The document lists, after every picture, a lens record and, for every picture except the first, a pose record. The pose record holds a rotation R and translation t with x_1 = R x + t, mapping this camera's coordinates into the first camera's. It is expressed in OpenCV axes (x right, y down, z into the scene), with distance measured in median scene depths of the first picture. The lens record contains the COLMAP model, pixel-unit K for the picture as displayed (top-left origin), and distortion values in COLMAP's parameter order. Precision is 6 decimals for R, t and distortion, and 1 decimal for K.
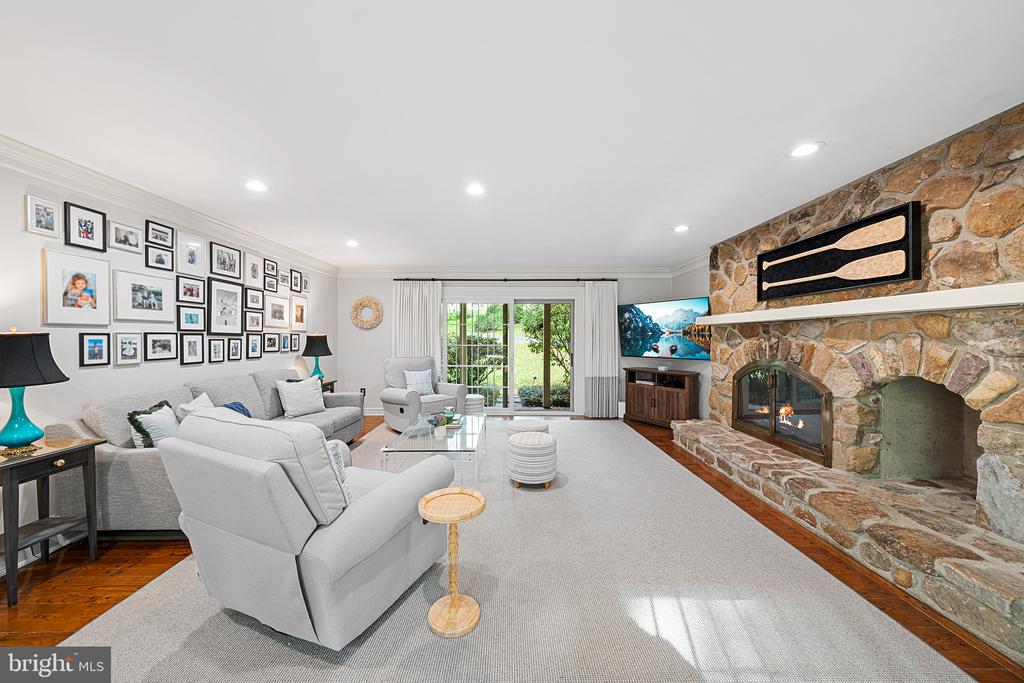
lens RADIAL K [[365.8, 0, 512.0], [0, 365.8, 341.5], [0, 0, 1]] dist [-0.000130, -0.000011]
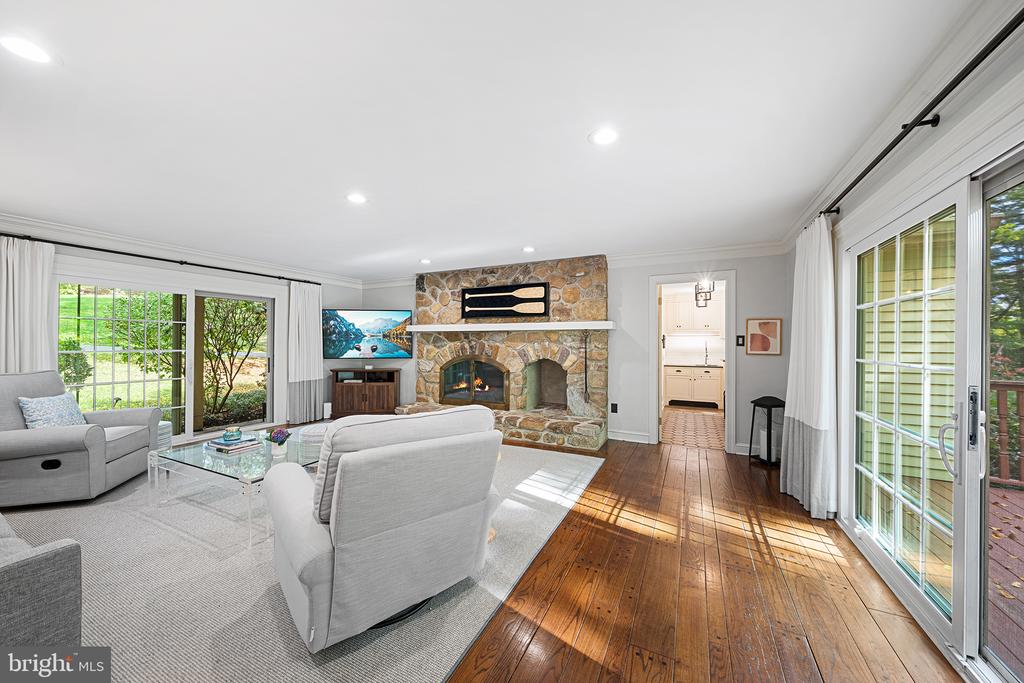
lens RADIAL K [[365.8, 0, 512.0], [0, 365.8, 341.5], [0, 0, 1]] dist [-0.000130, -0.000011]
pose [[0.447023, 0.002659, 0.894518, -0.748428], [0.005361, 0.999970, -0.005651, 0.000403], [-0.894506, 0.007322, 0.446996, 0.126192]]
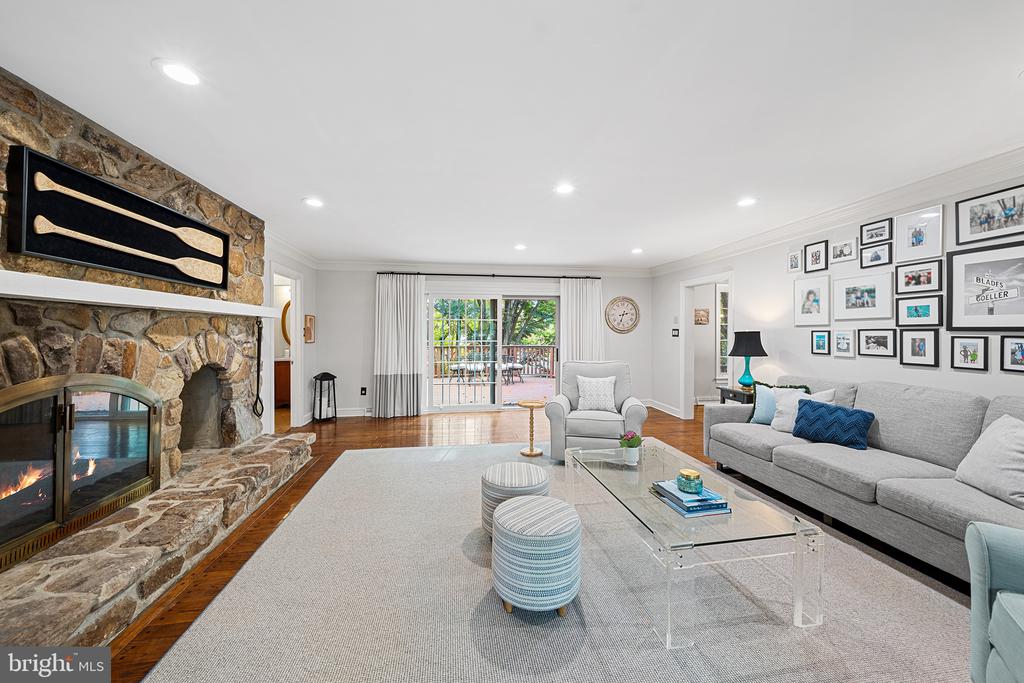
lens RADIAL K [[377.9, 0, 508.6], [0, 377.9, 331.3], [0, 0, 1]] dist [-0.000213, 0.000004]
pose [[-0.989438, -0.001629, -0.144944, 0.185004], [-0.002477, 0.999981, 0.005674, -0.020588], [0.144932, 0.005973, -0.989424, 1.815759]]
